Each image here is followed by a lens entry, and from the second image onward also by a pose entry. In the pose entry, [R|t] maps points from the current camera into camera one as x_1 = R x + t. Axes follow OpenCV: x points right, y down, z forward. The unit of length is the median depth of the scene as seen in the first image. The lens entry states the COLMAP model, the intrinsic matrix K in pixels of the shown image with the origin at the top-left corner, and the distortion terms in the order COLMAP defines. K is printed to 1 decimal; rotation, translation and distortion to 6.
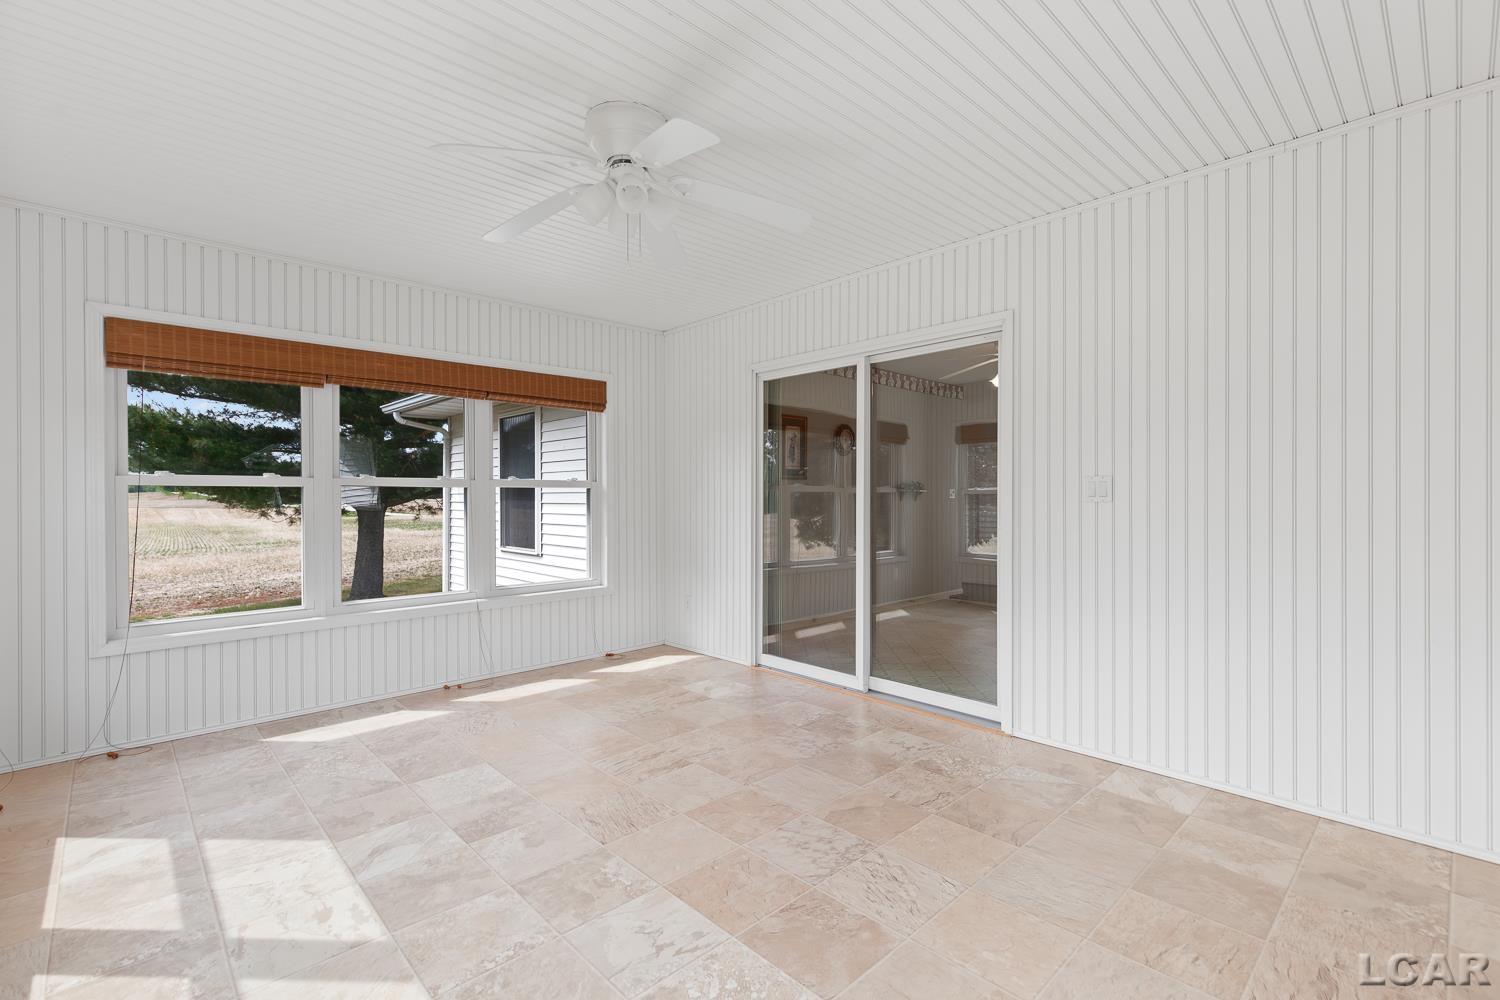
lens RADIAL K [[678.4, 0, 746.6], [0, 678.4, 494.6], [0, 0, 1]] dist [0.001003, 0.000011]
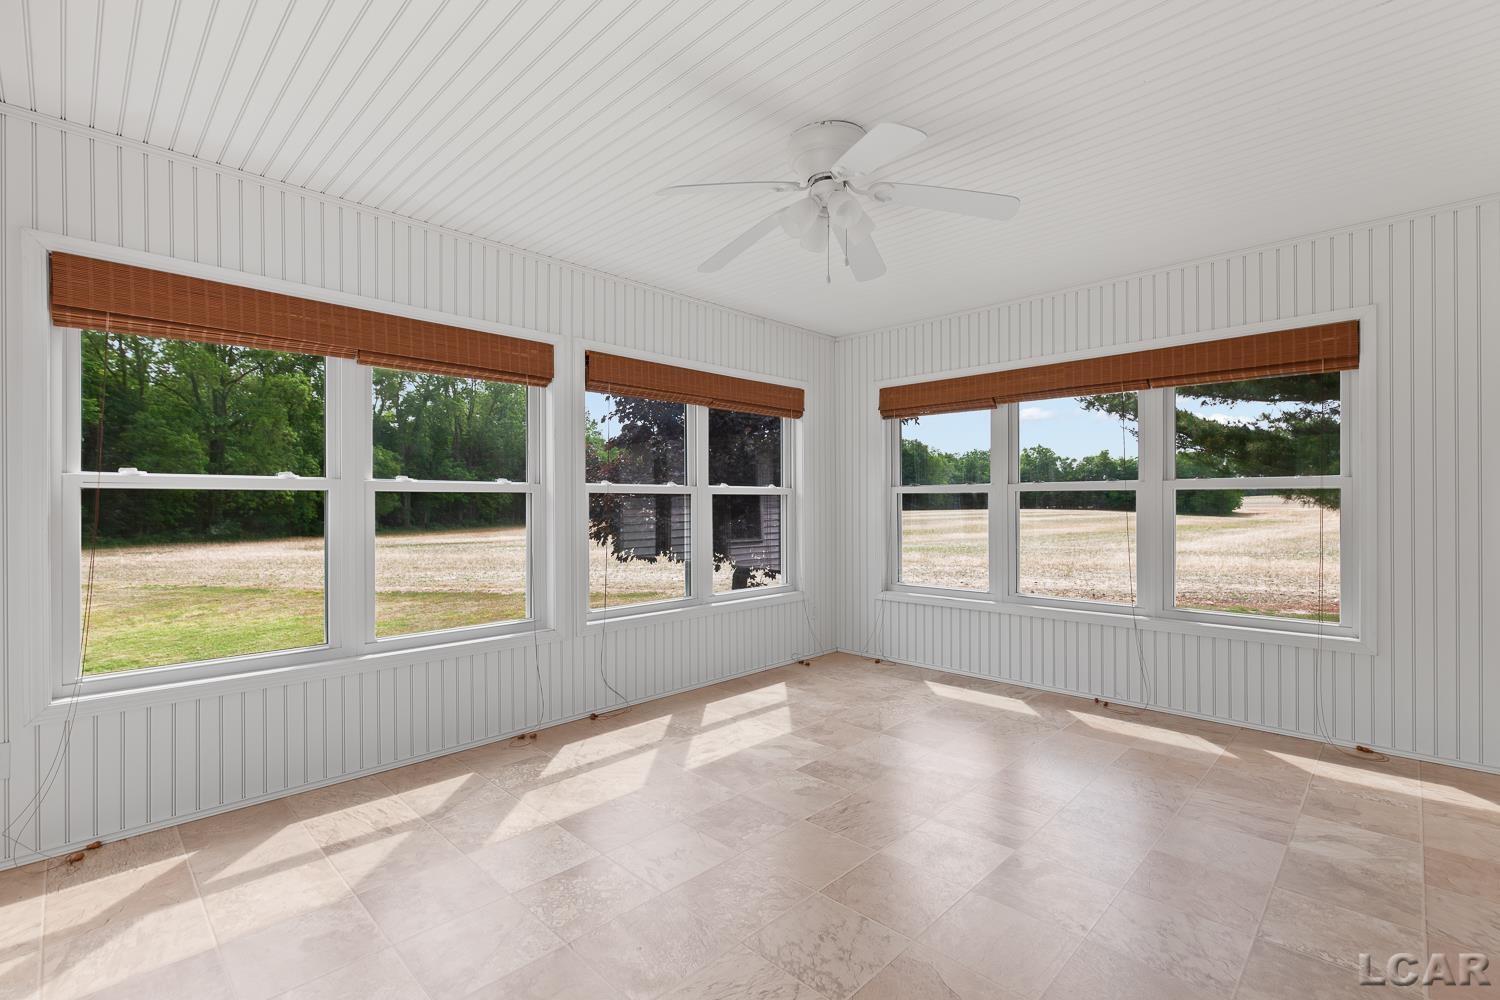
lens RADIAL K [[678.4, 0, 746.6], [0, 678.4, 494.6], [0, 0, 1]] dist [0.001003, 0.000011]
pose [[0.032233, -0.005252, -0.999467, 0.725925], [0.002746, 0.999983, -0.005166, 0.002886], [0.999477, -0.002578, 0.032247, 0.728446]]
